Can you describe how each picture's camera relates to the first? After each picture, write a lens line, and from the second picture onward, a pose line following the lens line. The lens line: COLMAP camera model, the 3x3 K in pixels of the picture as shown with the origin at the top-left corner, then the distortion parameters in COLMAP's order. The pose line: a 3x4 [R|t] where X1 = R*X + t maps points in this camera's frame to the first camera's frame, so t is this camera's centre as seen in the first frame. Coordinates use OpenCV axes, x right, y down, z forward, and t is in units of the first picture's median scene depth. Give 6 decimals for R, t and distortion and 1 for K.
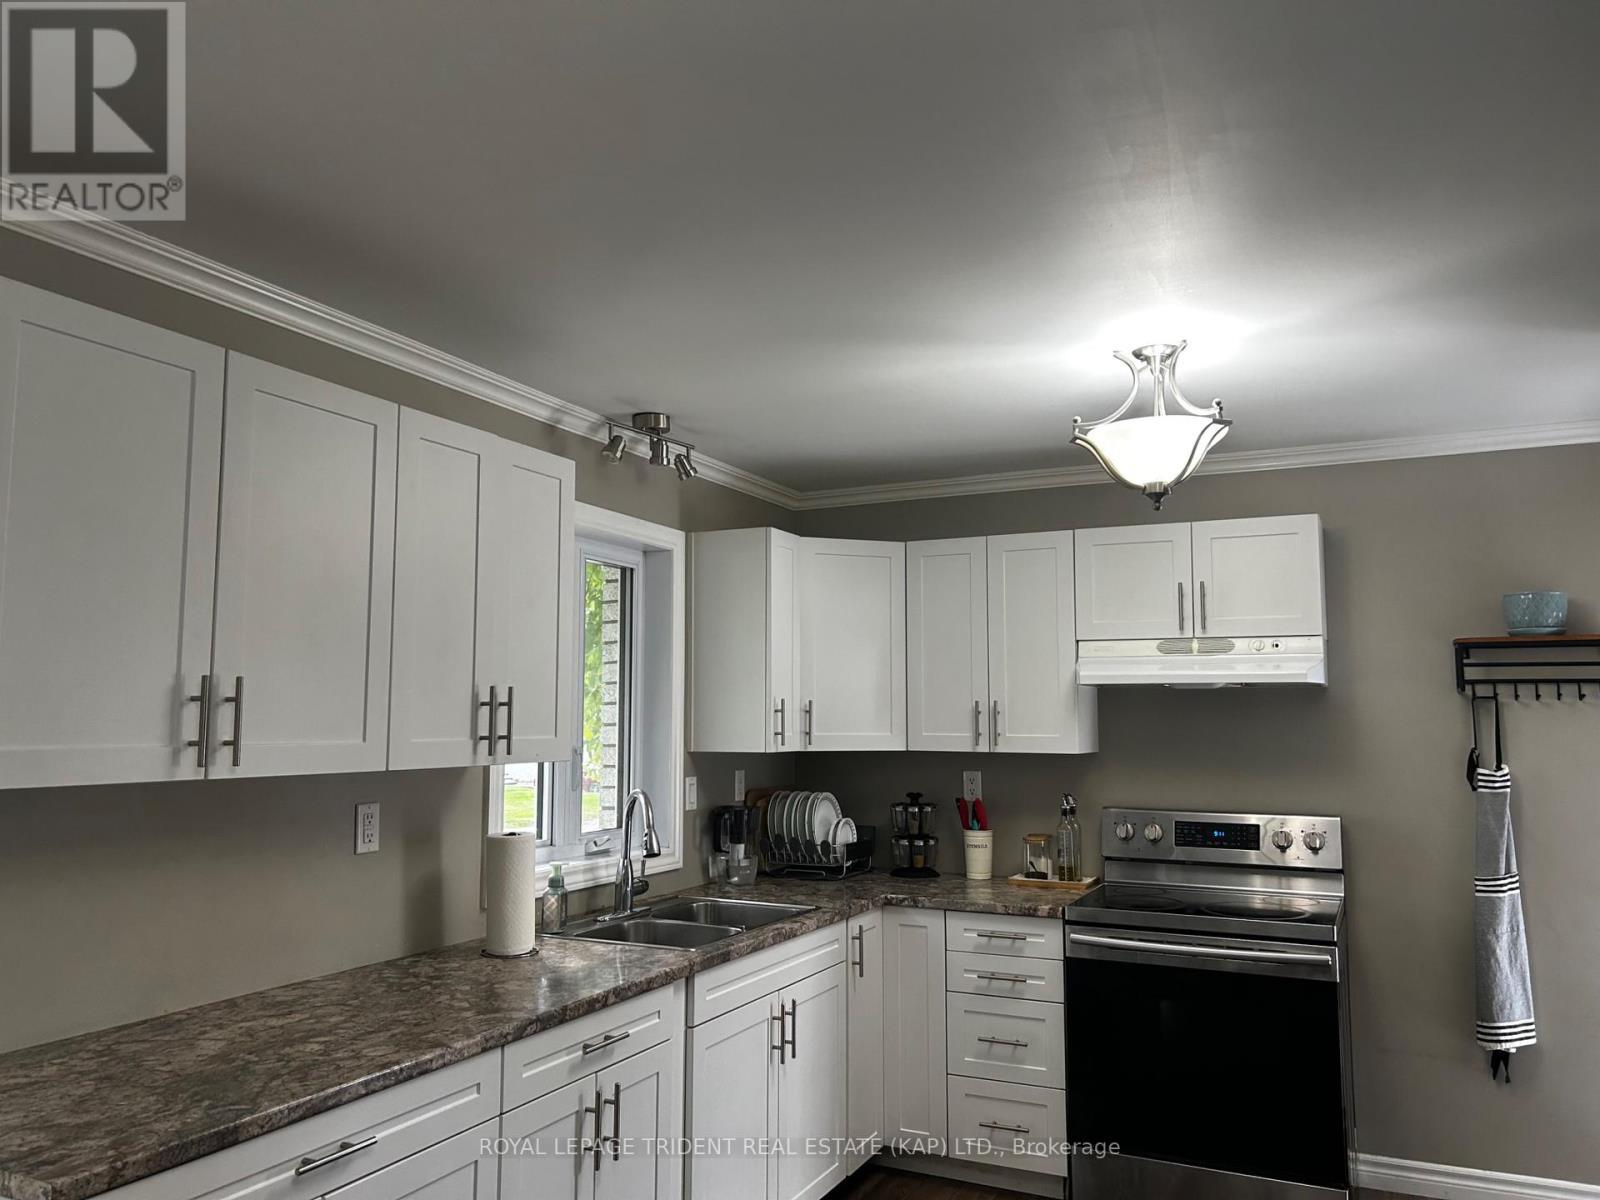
lens RADIAL K [[1210.4, 0, 800.5], [0, 1210.4, 602.4], [0, 0, 1]] dist [0.039275, -0.033171]
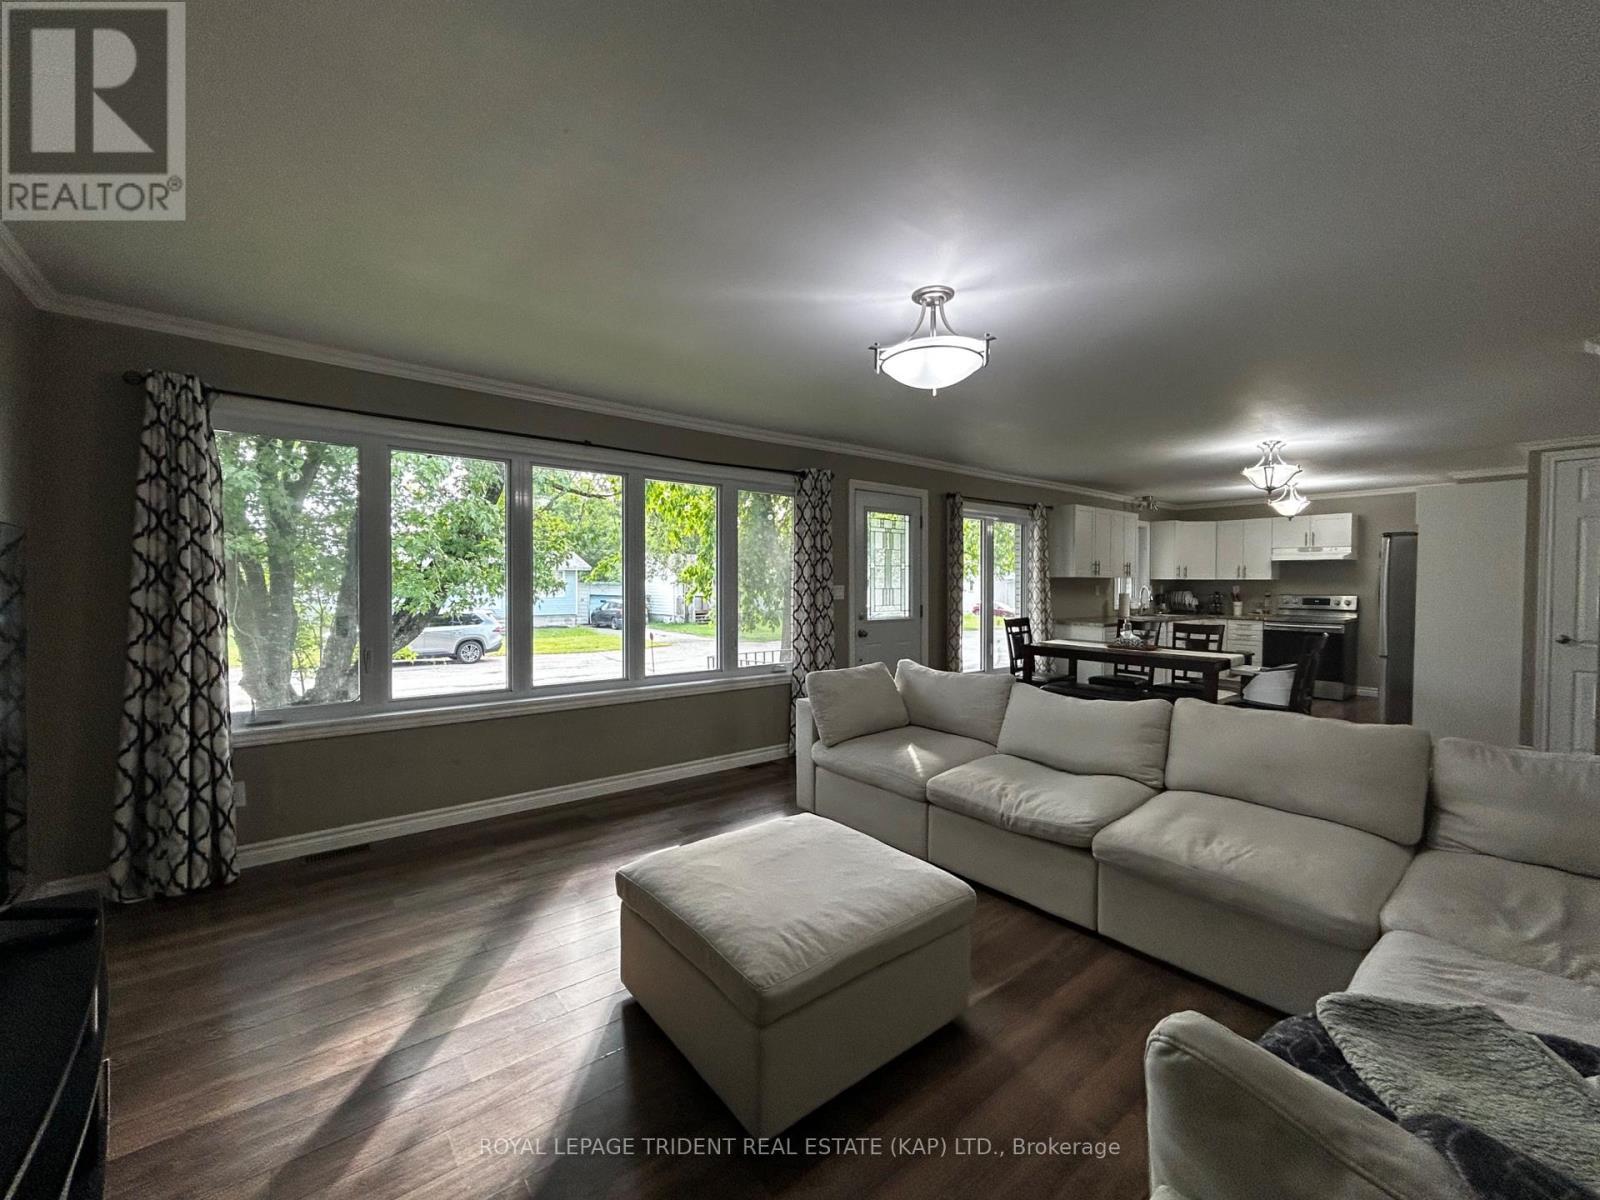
lens RADIAL K [[652.7, 0, 799.4], [0, 652.7, 597.5], [0, 0, 1]] dist [0.000874, 0.000150]
pose [[0.906057, 0.008512, -0.423069, -0.239308], [0.039905, 0.993623, 0.105452, -0.090646], [0.421269, -0.112428, 0.899940, -1.456783]]
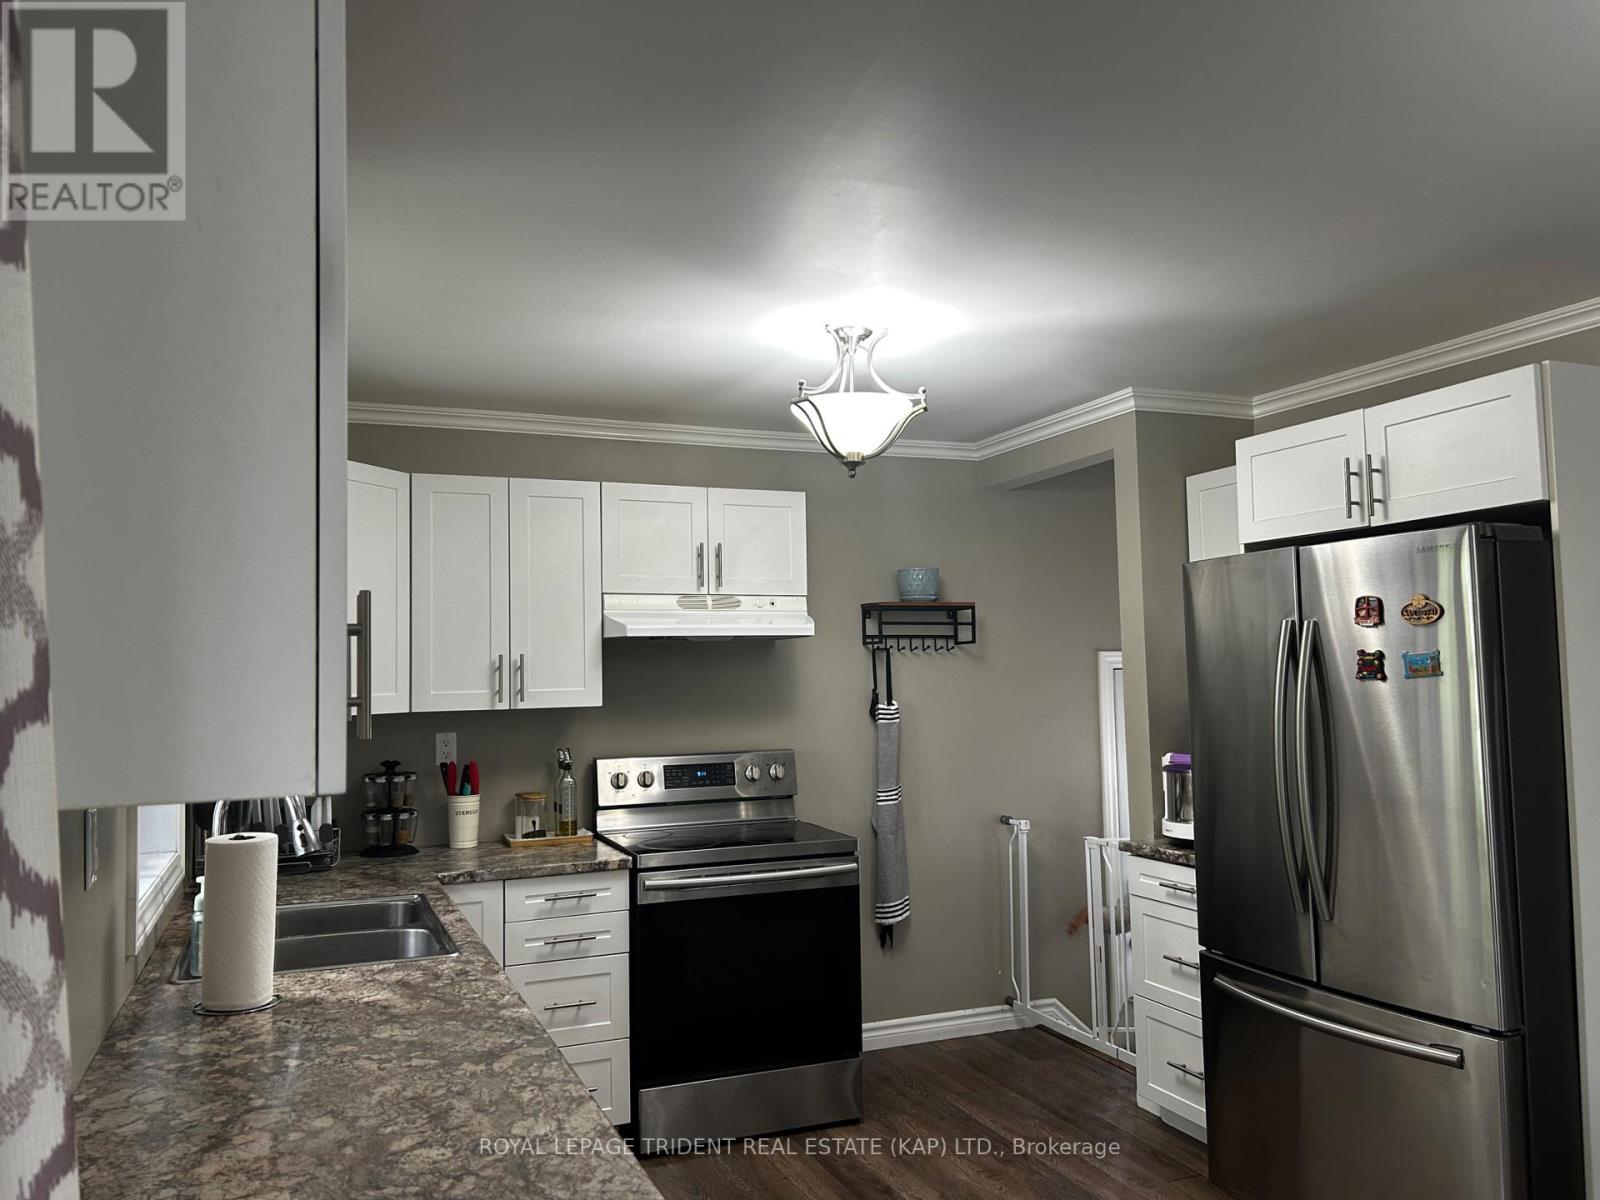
lens RADIAL K [[1210.4, 0, 797.2], [0, 1210.4, 601.8], [0, 0, 1]] dist [0.039275, -0.033171]
pose [[0.665713, 0.028263, 0.745672, -0.430858], [-0.049394, 0.998760, 0.006242, 0.025518], [-0.744571, -0.040987, 0.666284, 0.229308]]
